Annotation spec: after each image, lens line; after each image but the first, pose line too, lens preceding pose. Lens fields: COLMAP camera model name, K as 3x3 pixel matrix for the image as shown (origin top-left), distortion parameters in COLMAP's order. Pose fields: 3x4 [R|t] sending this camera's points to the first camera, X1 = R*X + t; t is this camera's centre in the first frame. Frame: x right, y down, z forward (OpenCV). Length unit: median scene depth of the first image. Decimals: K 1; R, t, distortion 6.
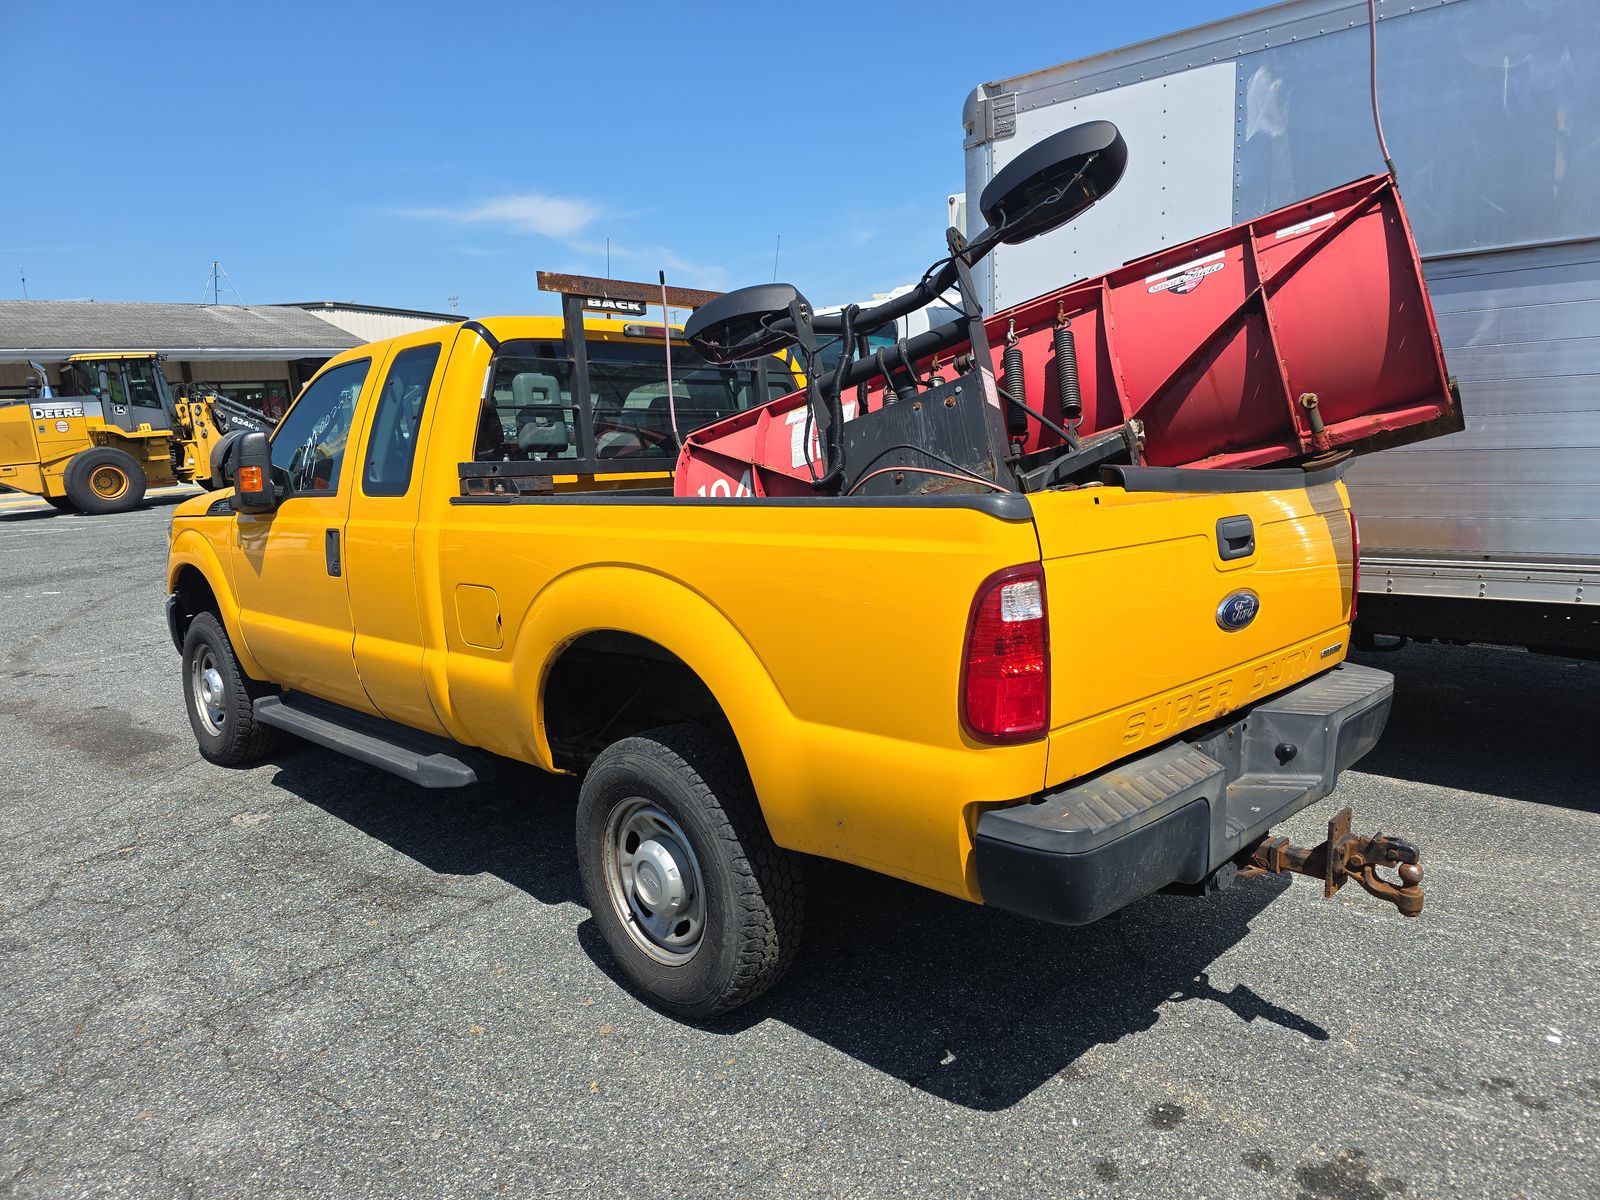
lens RADIAL K [[1077.6, 0, 805.9], [0, 1077.6, 580.3], [0, 0, 1]] dist [0.059068, -0.054517]
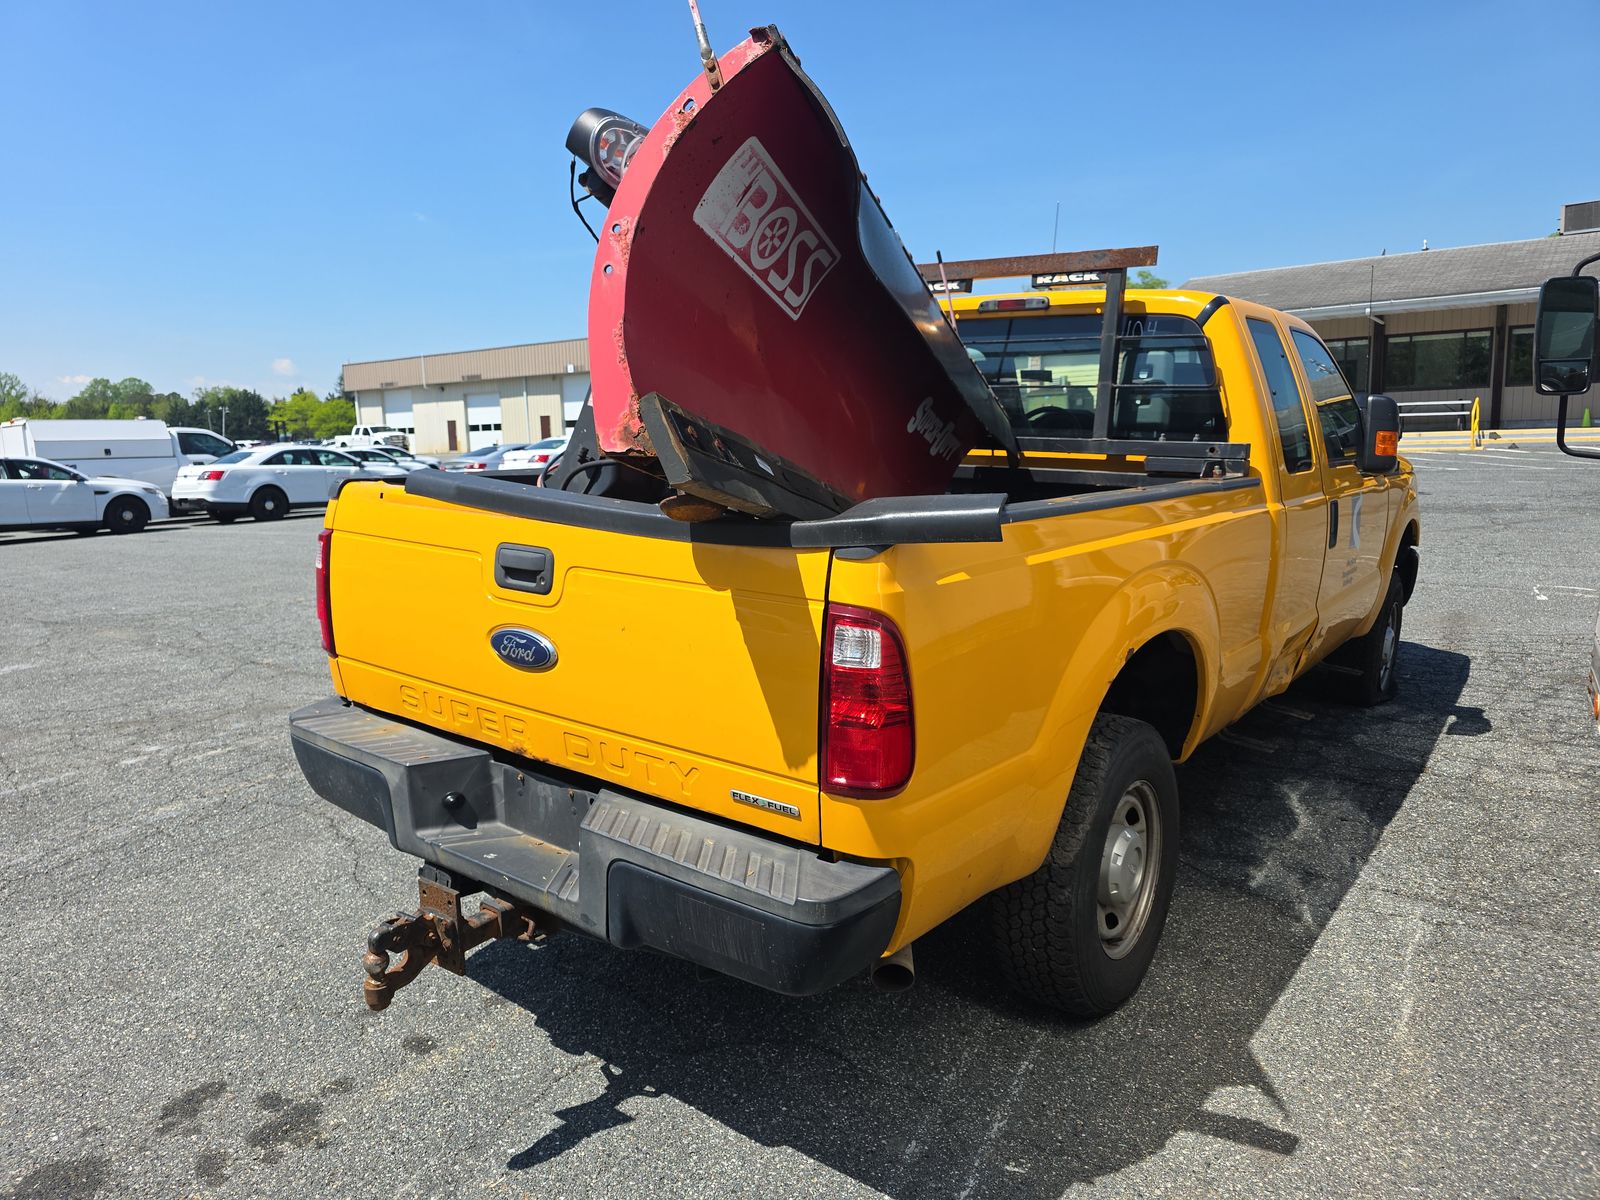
lens RADIAL K [[1077.0, 0, 778.2], [0, 1077.0, 577.4], [0, 0, 1]] dist [0.063751, -0.059987]
pose [[0.117389, 0.194335, -0.973886, 1.181119], [-0.126673, 0.975586, 0.179405, -0.200865], [0.984974, 0.102305, 0.139140, 0.987540]]
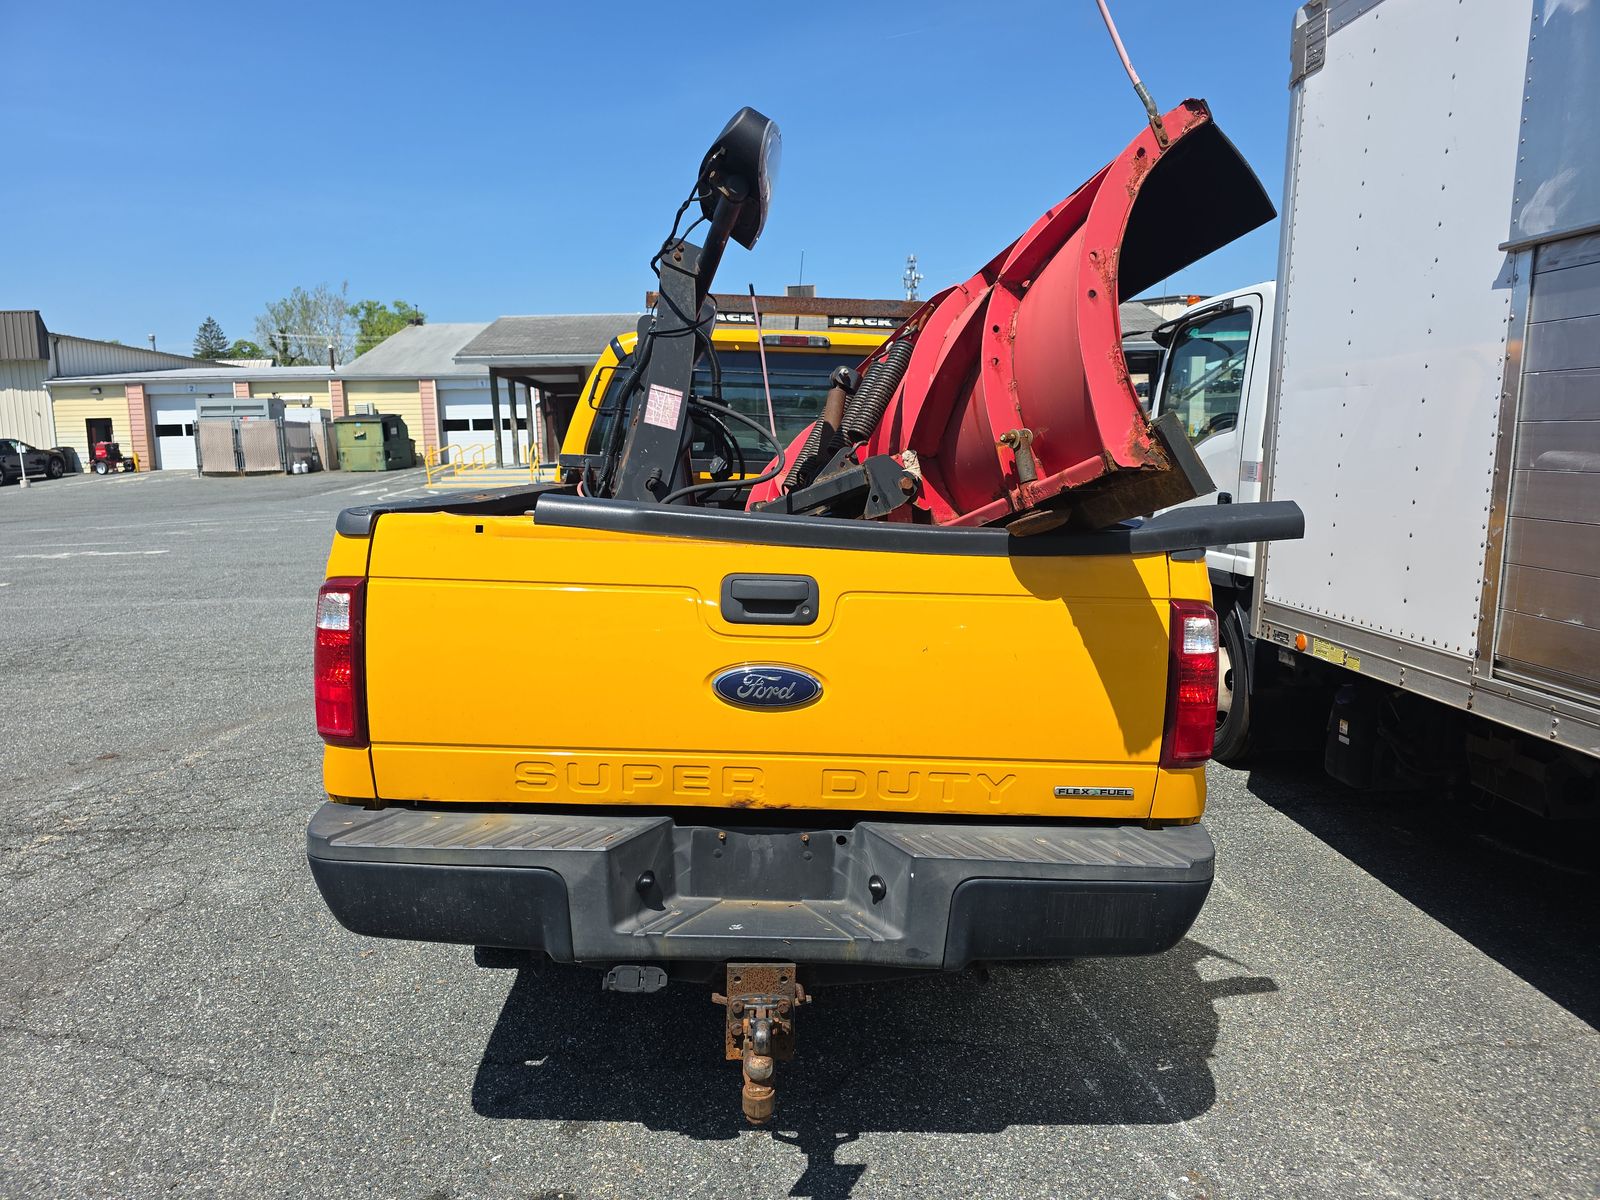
lens RADIAL K [[1077.6, 0, 805.9], [0, 1077.6, 580.3], [0, 0, 1]] dist [0.059068, -0.054517]
pose [[0.705164, 0.141713, -0.694738, 0.892892], [-0.135509, 0.988698, 0.064134, -0.100127], [0.695975, 0.048918, 0.716398, 0.393851]]
